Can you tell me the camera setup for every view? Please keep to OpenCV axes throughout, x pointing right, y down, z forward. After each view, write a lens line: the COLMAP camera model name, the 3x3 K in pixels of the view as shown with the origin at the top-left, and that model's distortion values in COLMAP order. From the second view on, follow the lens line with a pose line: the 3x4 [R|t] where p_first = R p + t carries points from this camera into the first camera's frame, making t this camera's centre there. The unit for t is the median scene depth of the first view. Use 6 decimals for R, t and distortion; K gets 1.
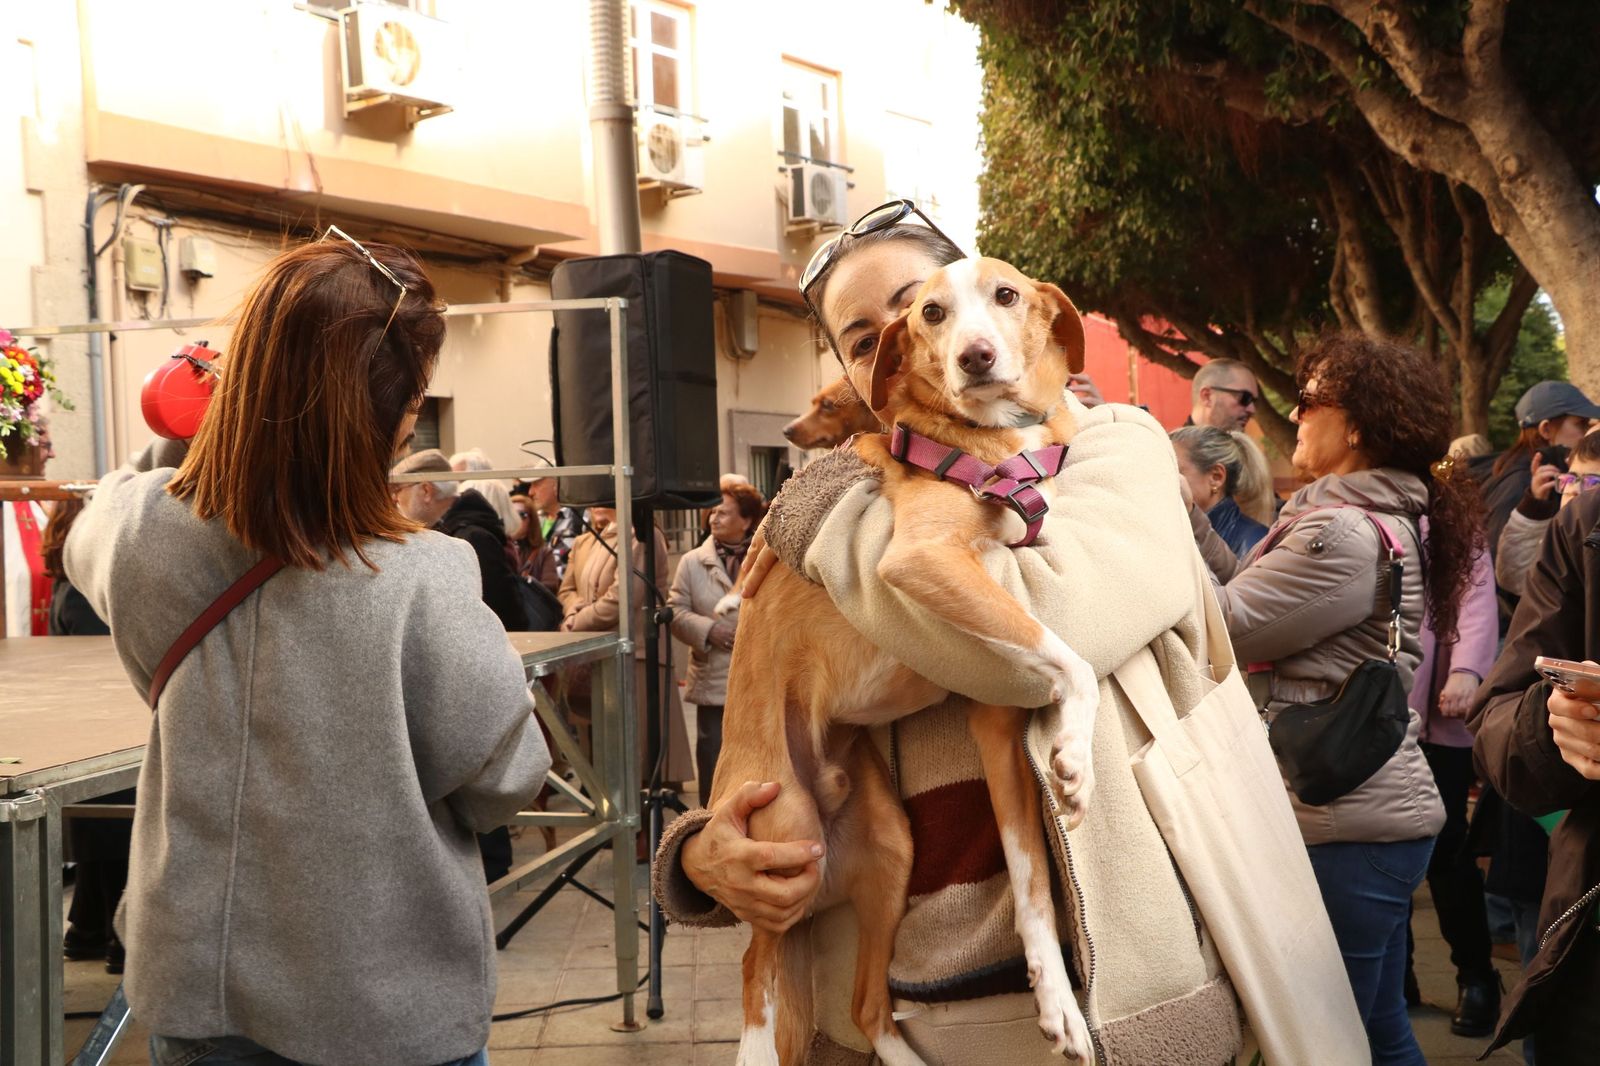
lens RADIAL K [[1807.1, 0, 800.0], [0, 1807.1, 533.0], [0, 0, 1]] dist [-0.049528, 0.171797]
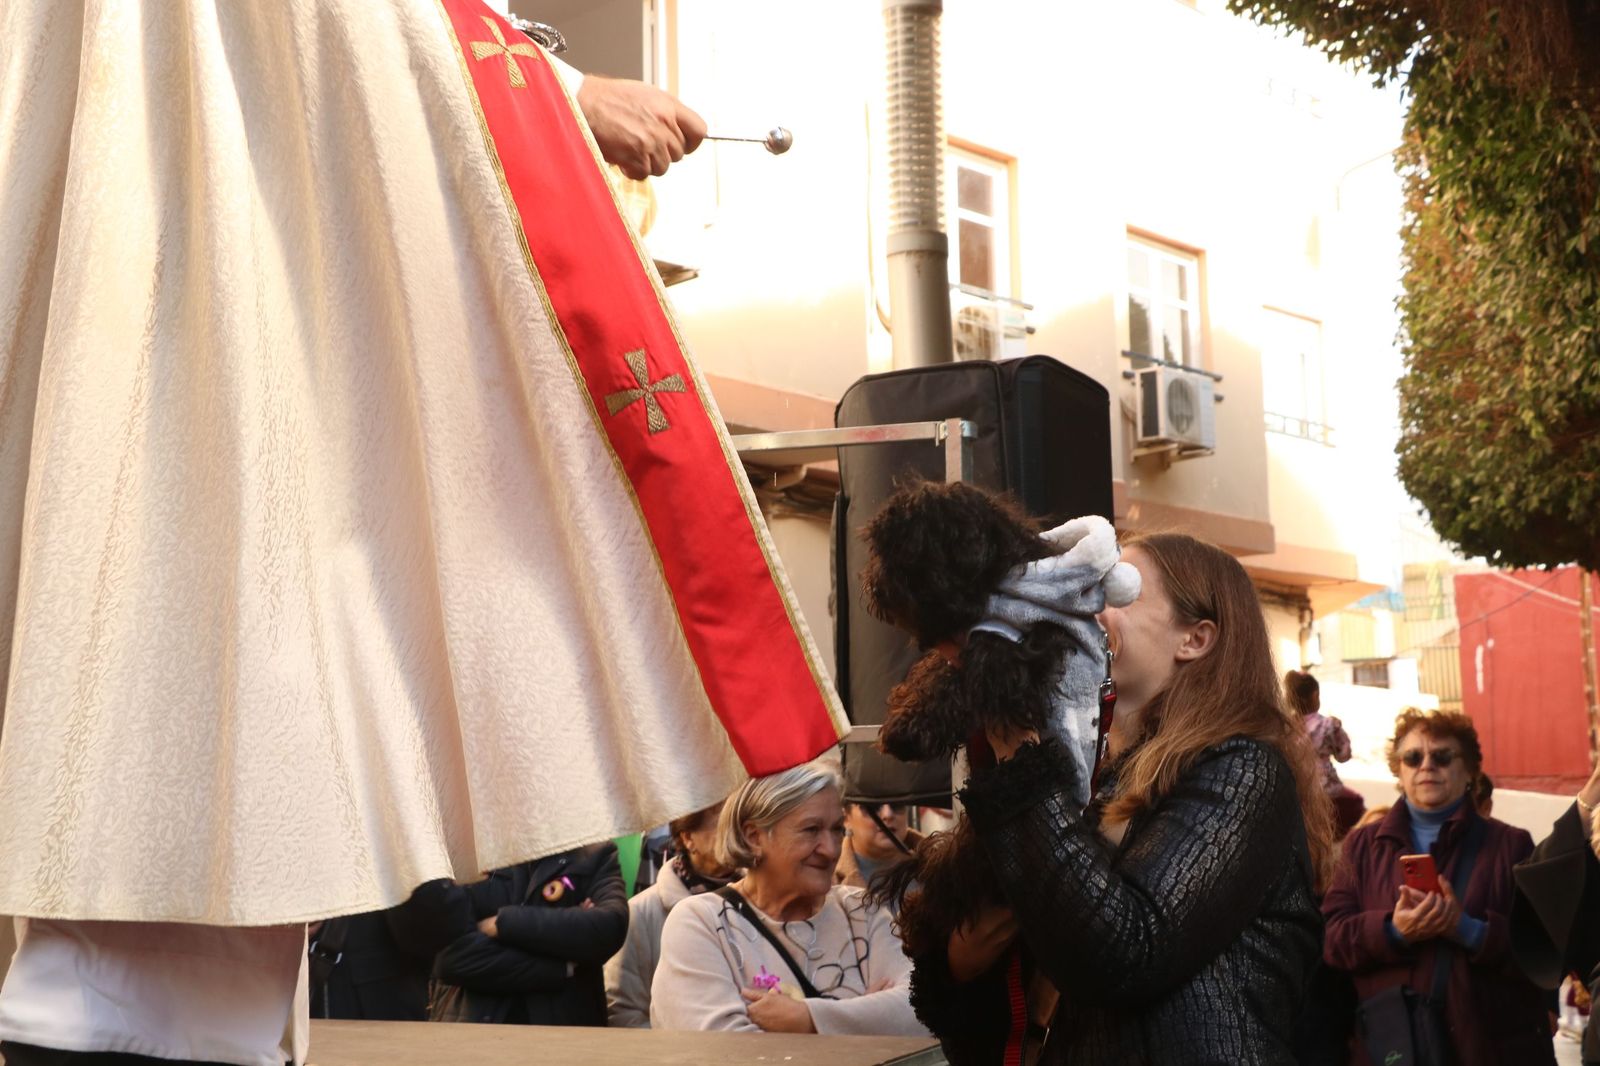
lens RADIAL K [[2183.2, 0, 800.0], [0, 2183.2, 533.0], [0, 0, 1]] dist [0.017910, 0.480032]
pose [[0.989760, 0.000182, -0.142744, -0.023810], [-0.021360, 0.988929, -0.146847, 0.001516], [0.141137, 0.148392, 0.978805, 0.151480]]
